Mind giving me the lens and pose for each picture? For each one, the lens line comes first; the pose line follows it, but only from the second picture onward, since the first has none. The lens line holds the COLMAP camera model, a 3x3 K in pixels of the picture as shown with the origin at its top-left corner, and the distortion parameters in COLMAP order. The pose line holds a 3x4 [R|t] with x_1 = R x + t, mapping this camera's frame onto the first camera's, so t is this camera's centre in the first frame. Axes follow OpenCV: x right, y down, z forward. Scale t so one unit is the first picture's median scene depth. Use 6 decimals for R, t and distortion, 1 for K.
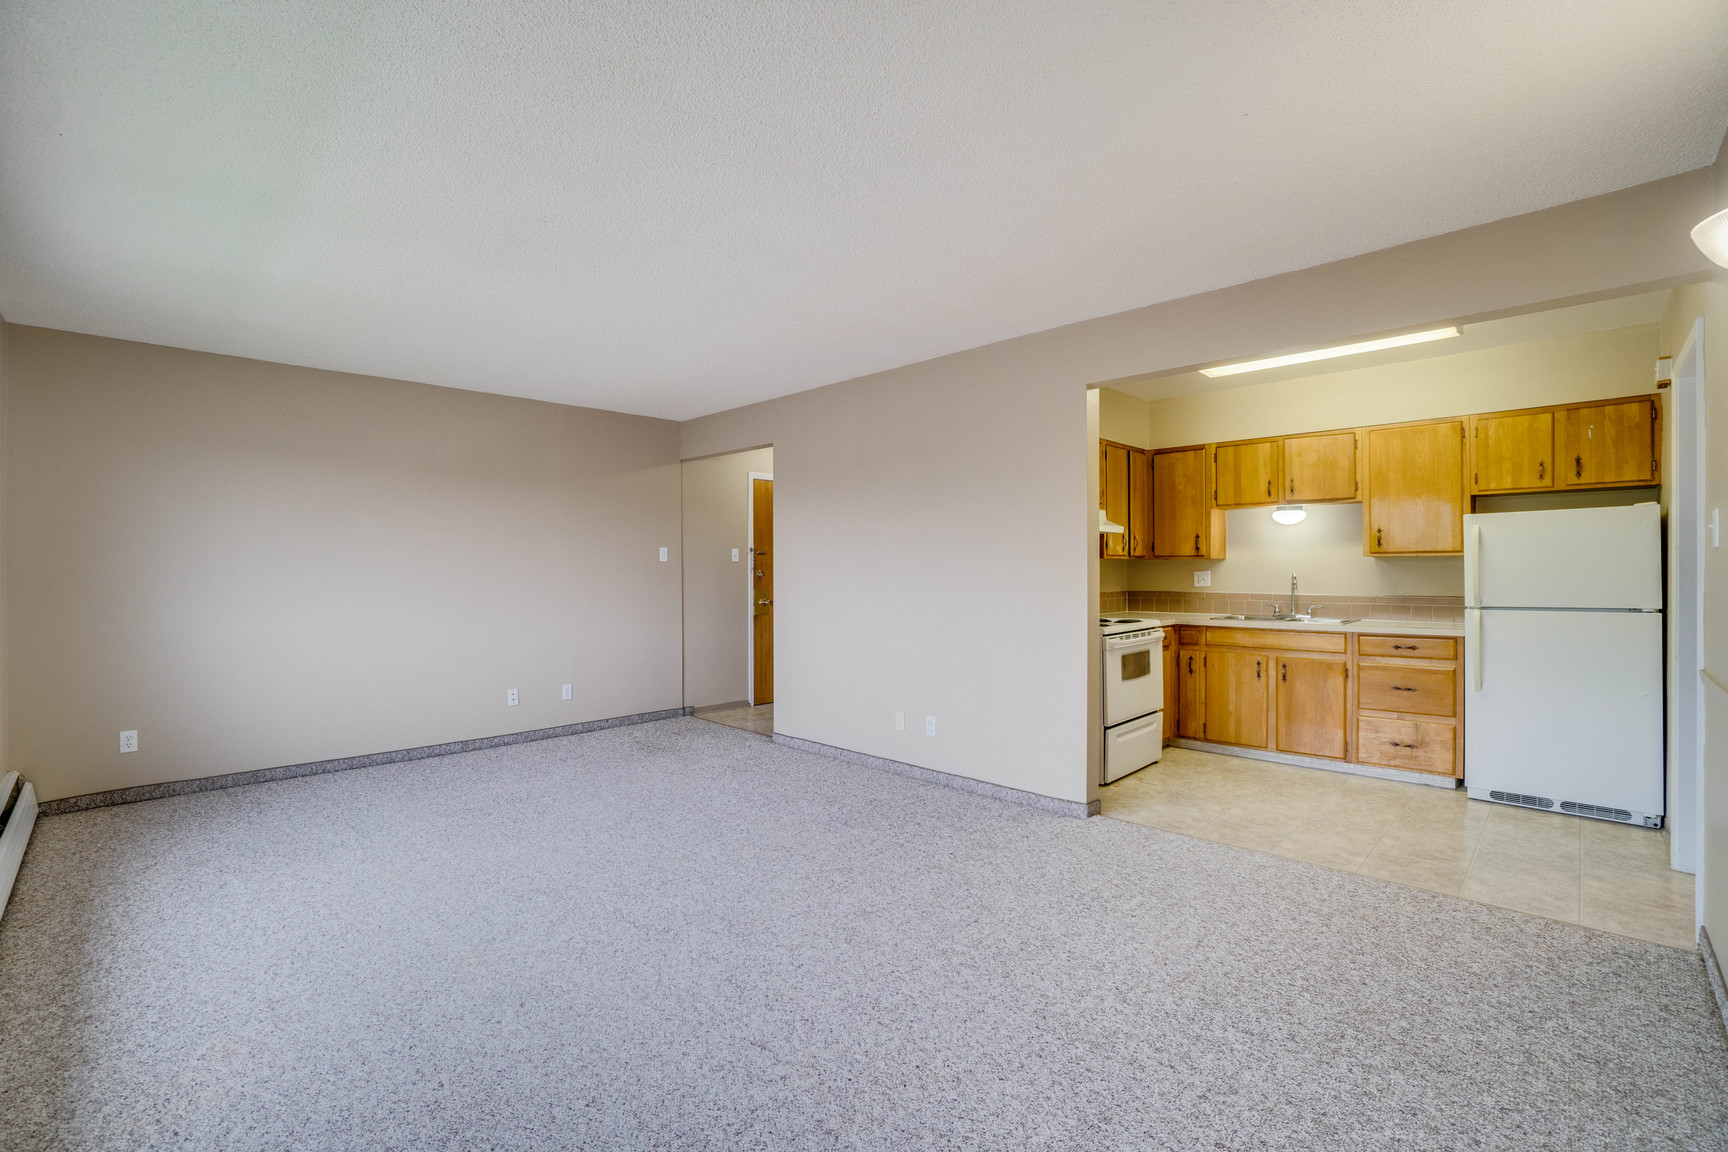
lens RADIAL K [[784.5, 0, 844.4], [0, 784.5, 555.5], [0, 0, 1]] dist [-0.062734, 0.025396]
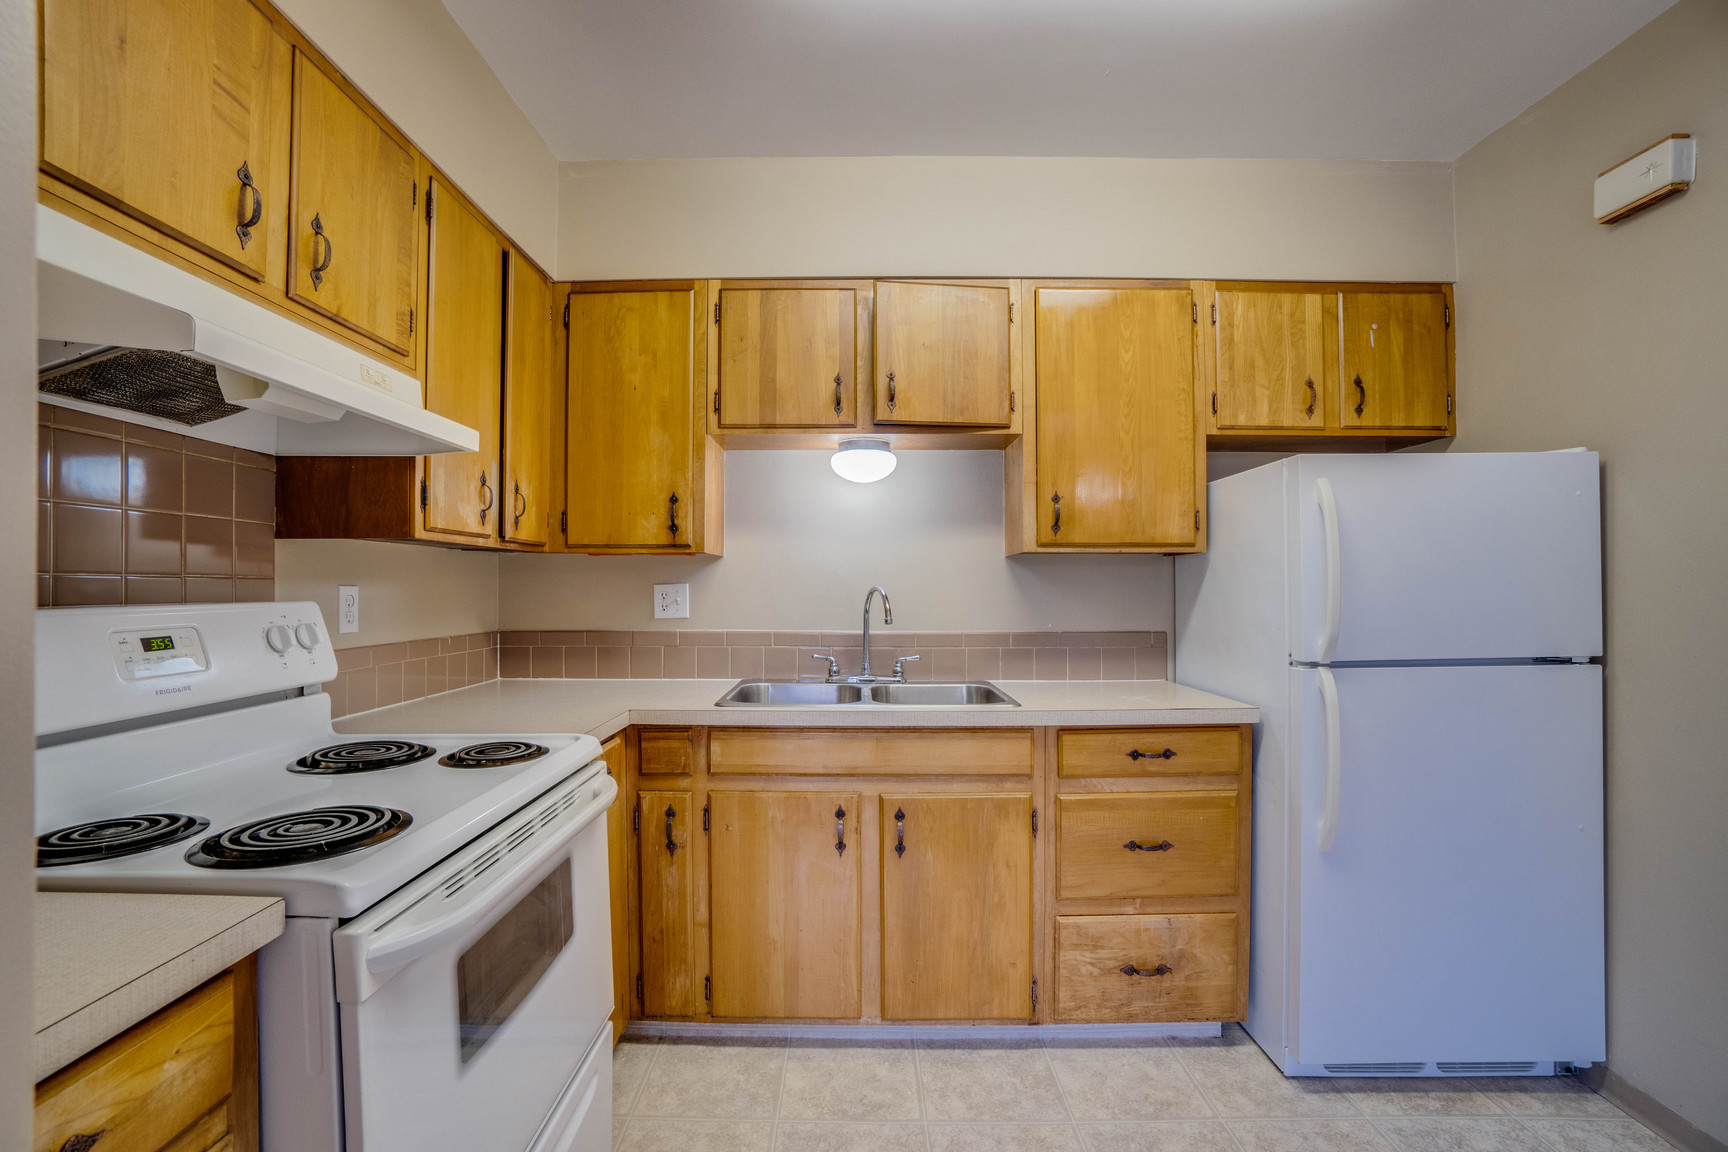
lens RADIAL K [[771.1, 0, 855.8], [0, 771.1, 570.8], [0, 0, 1]] dist [-0.064184, 0.025304]
pose [[0.705369, 0.003684, 0.708831, 0.274229], [-0.014679, 0.999848, 0.009411, 0.010364], [-0.708688, -0.017043, 0.705316, 0.751493]]
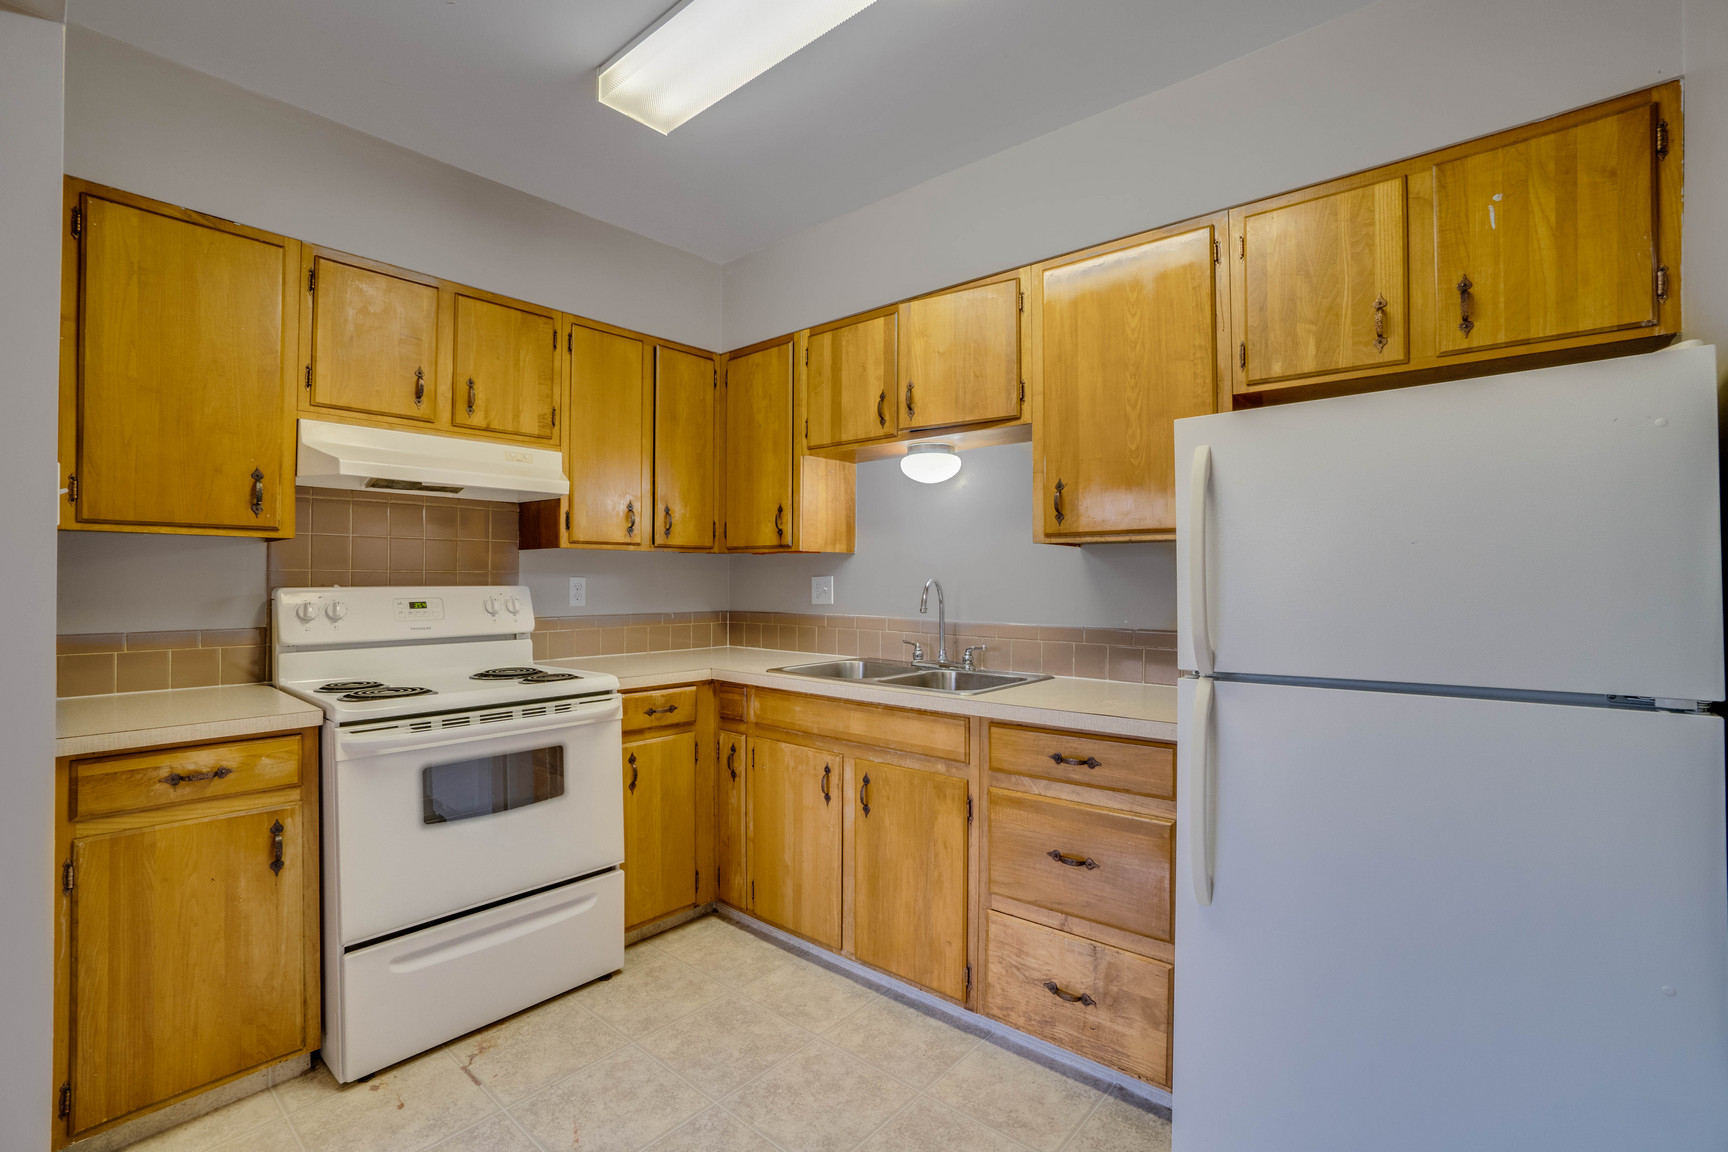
lens RADIAL K [[784.5, 0, 844.4], [0, 784.5, 555.5], [0, 0, 1]] dist [-0.062734, 0.025396]
pose [[0.997527, -0.005725, 0.070049, 0.539856], [0.005625, 0.999983, 0.001624, 0.007631], [-0.070057, -0.001226, 0.997542, 0.547494]]
